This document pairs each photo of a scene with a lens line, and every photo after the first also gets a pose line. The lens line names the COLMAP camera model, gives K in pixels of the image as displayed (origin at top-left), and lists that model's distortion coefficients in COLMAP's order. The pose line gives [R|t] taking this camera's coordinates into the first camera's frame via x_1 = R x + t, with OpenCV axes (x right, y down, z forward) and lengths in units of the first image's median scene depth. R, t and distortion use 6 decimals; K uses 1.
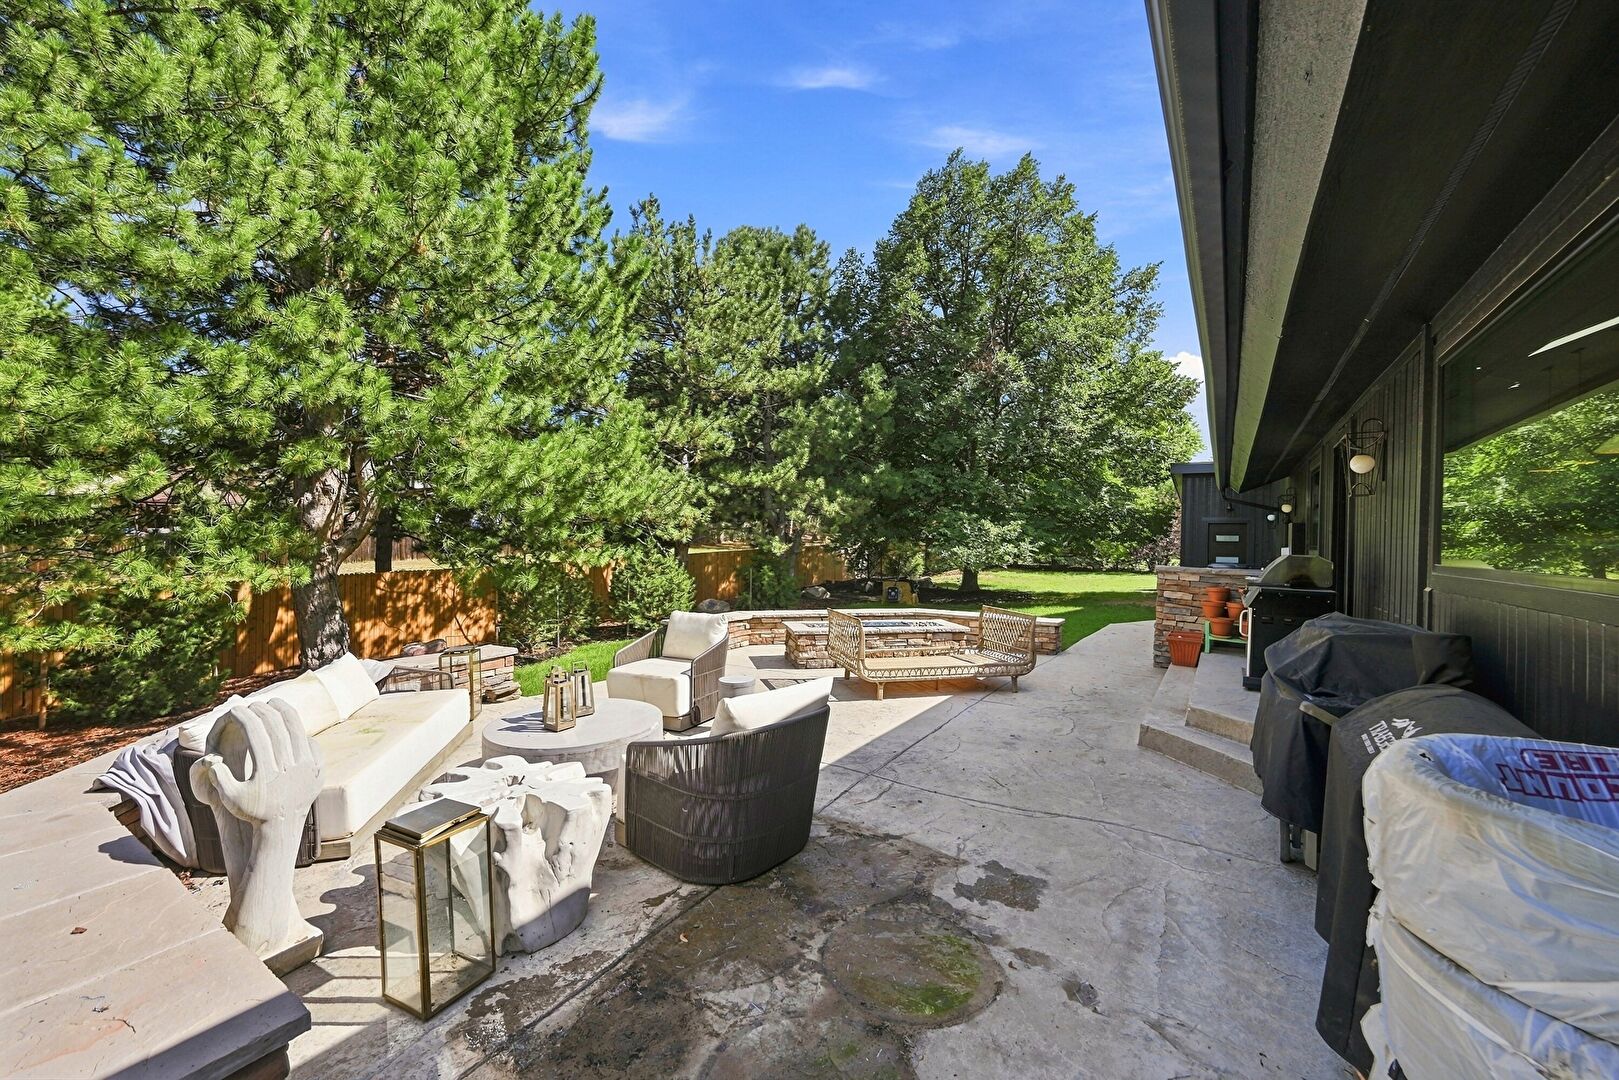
lens RADIAL K [[641.0, 0, 809.5], [0, 641.0, 540.0], [0, 0, 1]] dist [-0.023093, -0.000027]
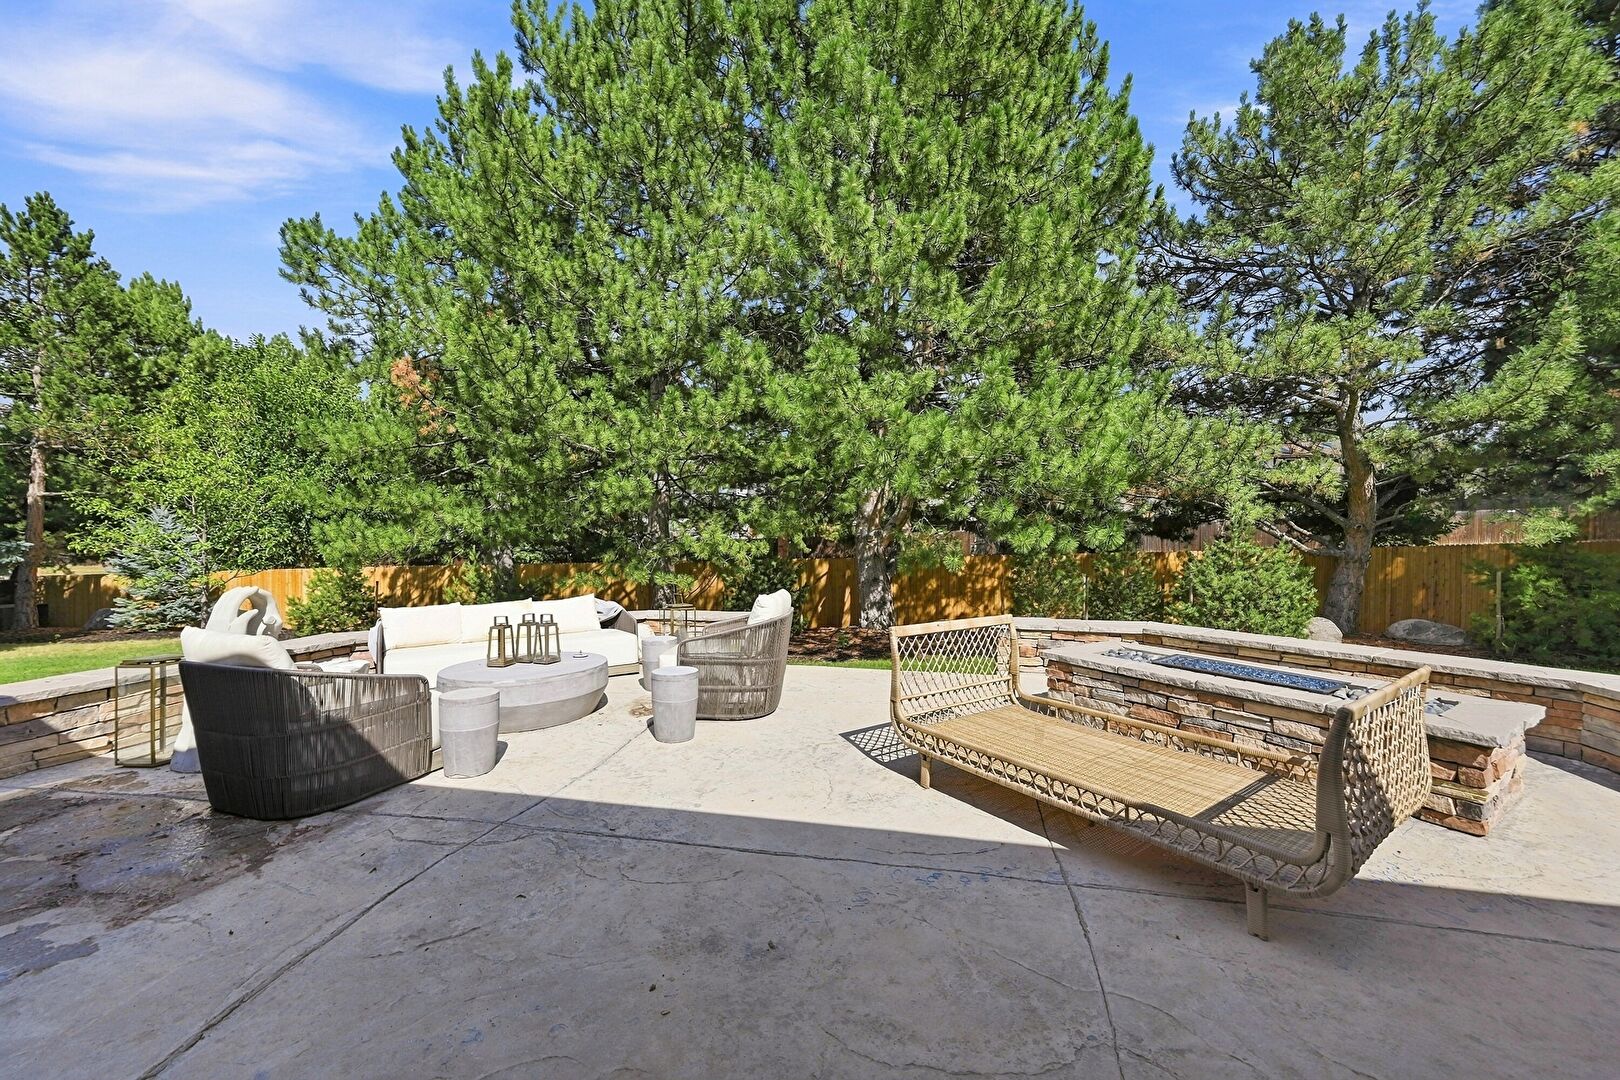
lens RADIAL K [[635.8, 0, 810.0], [0, 635.8, 540.0], [0, 0, 1]] dist [-0.000869, -0.000159]
pose [[0.357800, 0.001524, -0.933797, 0.310130], [-0.000265, 0.999999, 0.001530, 0.023689], [0.933798, -0.000300, 0.357800, 0.391174]]
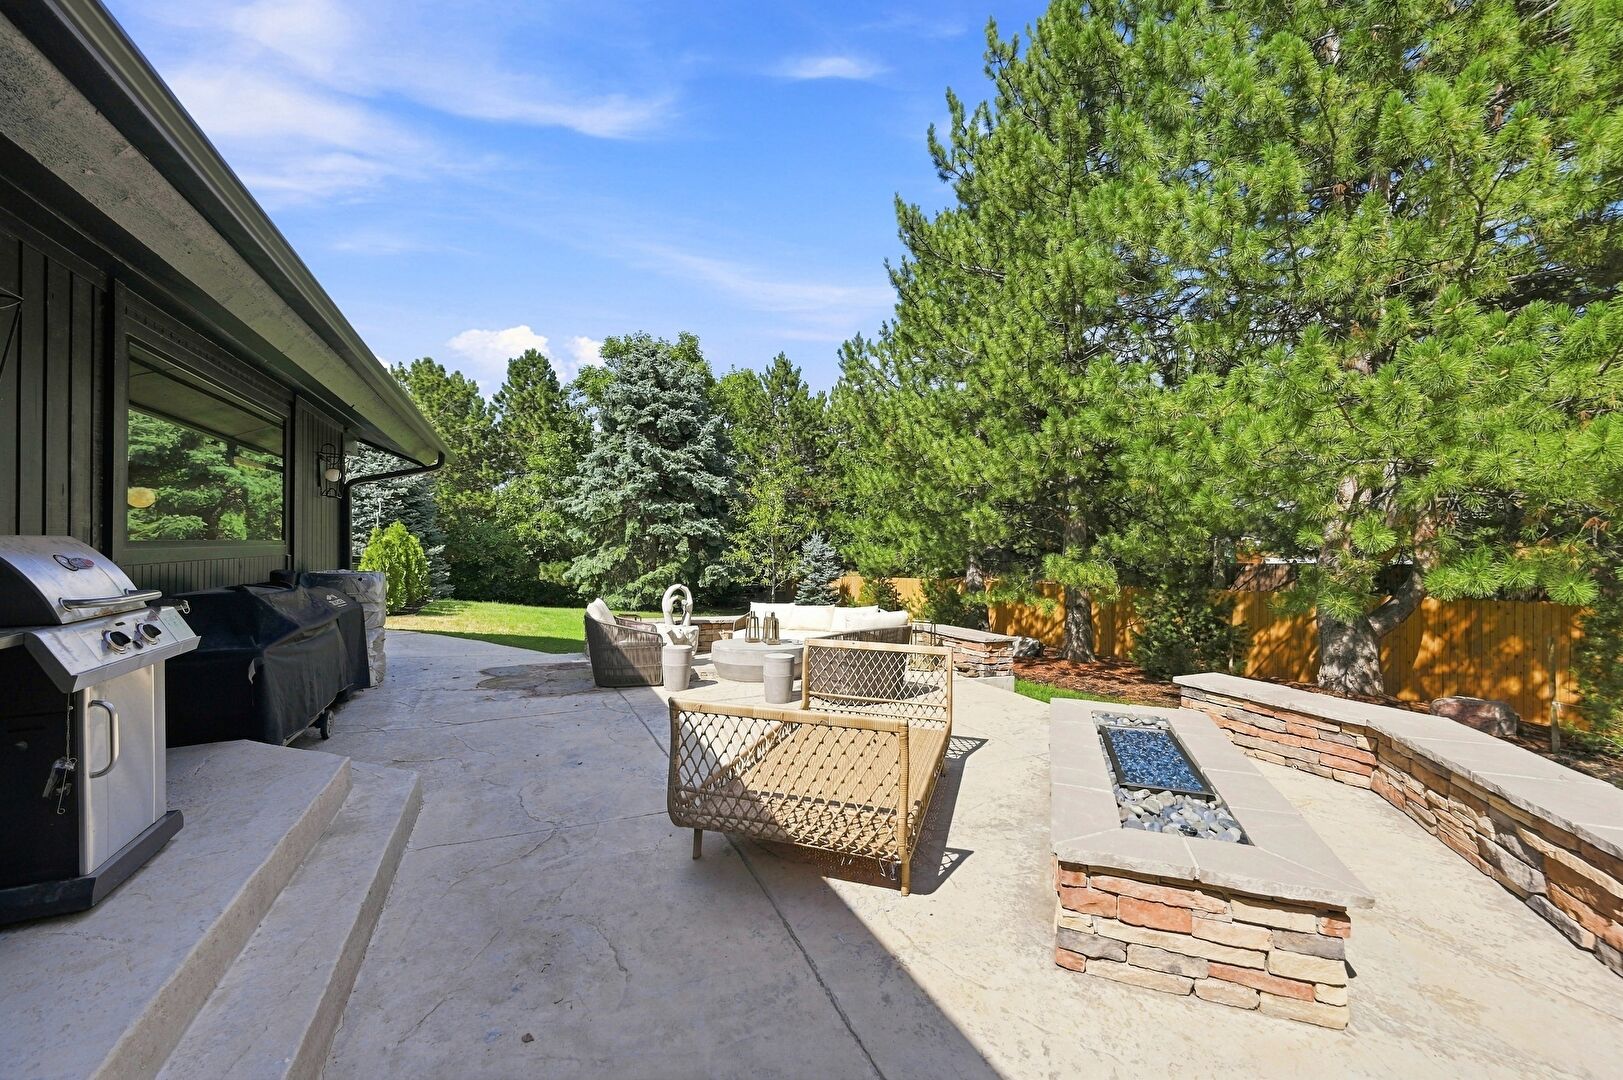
lens RADIAL K [[646.1, 0, 811.5], [0, 646.1, 540.0], [0, 0, 1]] dist [0.000436, 0.000195]
pose [[-0.537822, -0.022962, -0.842746, 0.392101], [-0.017789, 0.999716, -0.015886, 0.008440], [0.842871, 0.006448, -0.538078, 0.763776]]
